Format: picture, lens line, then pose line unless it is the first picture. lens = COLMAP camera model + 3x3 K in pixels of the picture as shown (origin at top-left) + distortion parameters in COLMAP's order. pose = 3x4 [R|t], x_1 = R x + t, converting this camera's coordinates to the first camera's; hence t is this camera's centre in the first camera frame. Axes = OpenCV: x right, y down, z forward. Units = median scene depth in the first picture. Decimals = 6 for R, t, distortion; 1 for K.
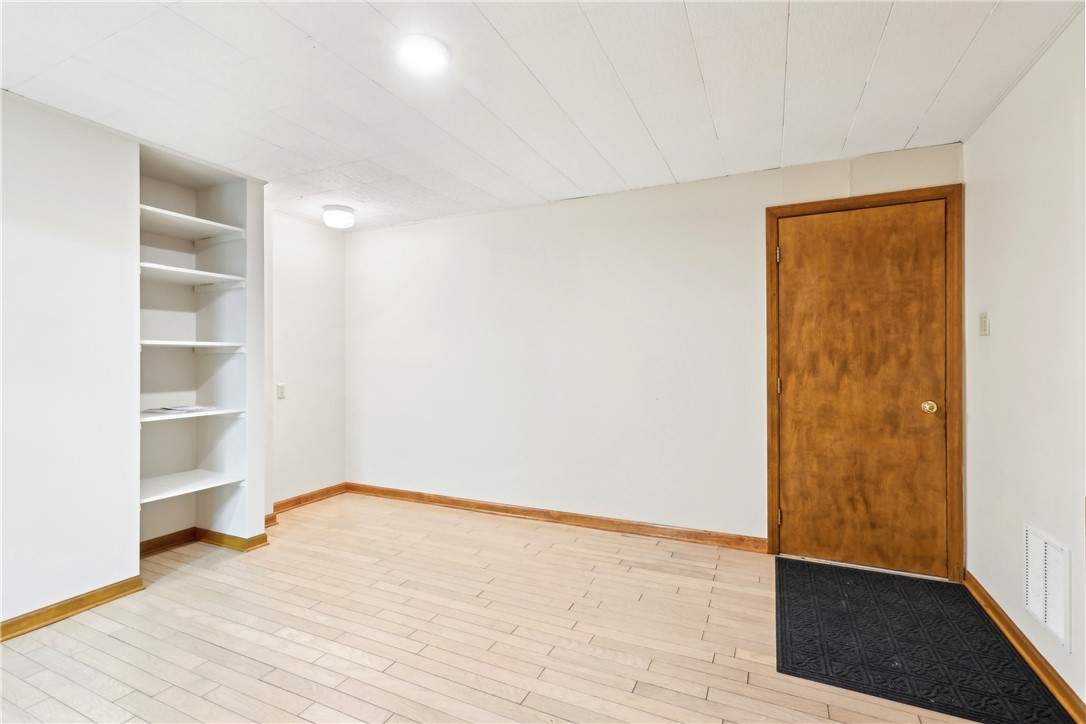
lens RADIAL K [[508.2, 0, 537.0], [0, 508.2, 361.5], [0, 0, 1]] dist [-0.001268, 0.000074]
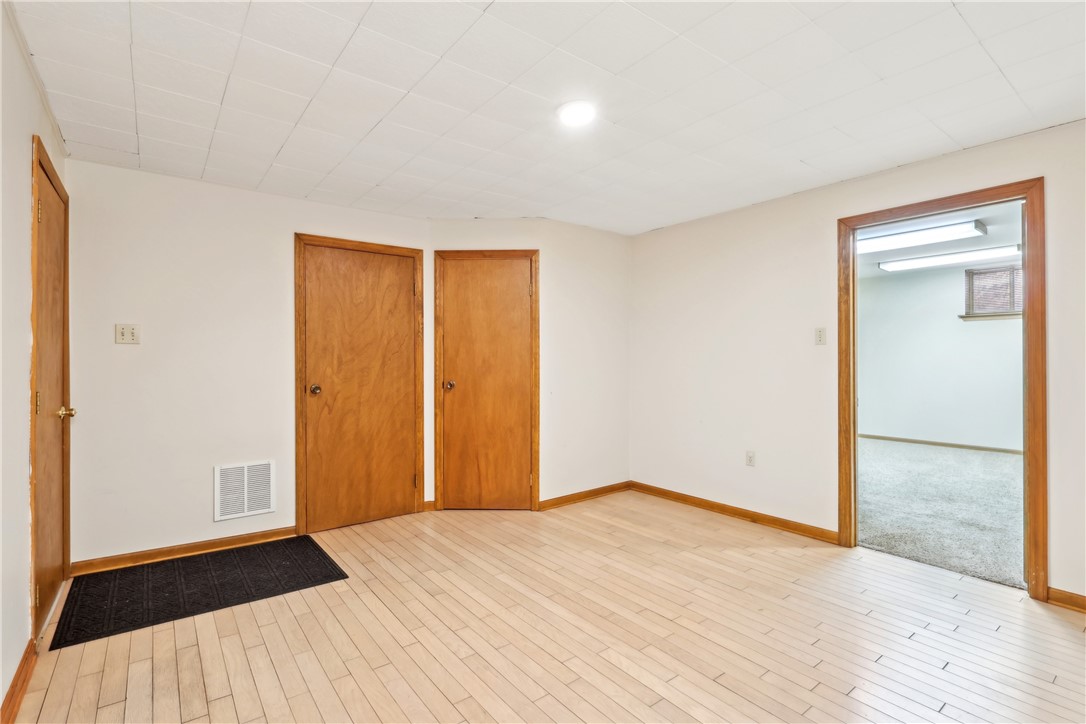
lens RADIAL K [[508.2, 0, 537.0], [0, 508.2, 361.5], [0, 0, 1]] dist [-0.001268, 0.000074]
pose [[-0.888377, -0.000732, 0.459114, -0.622613], [0.002185, 0.999981, 0.005823, -0.010643], [-0.459109, 0.006176, -0.888358, 1.903204]]
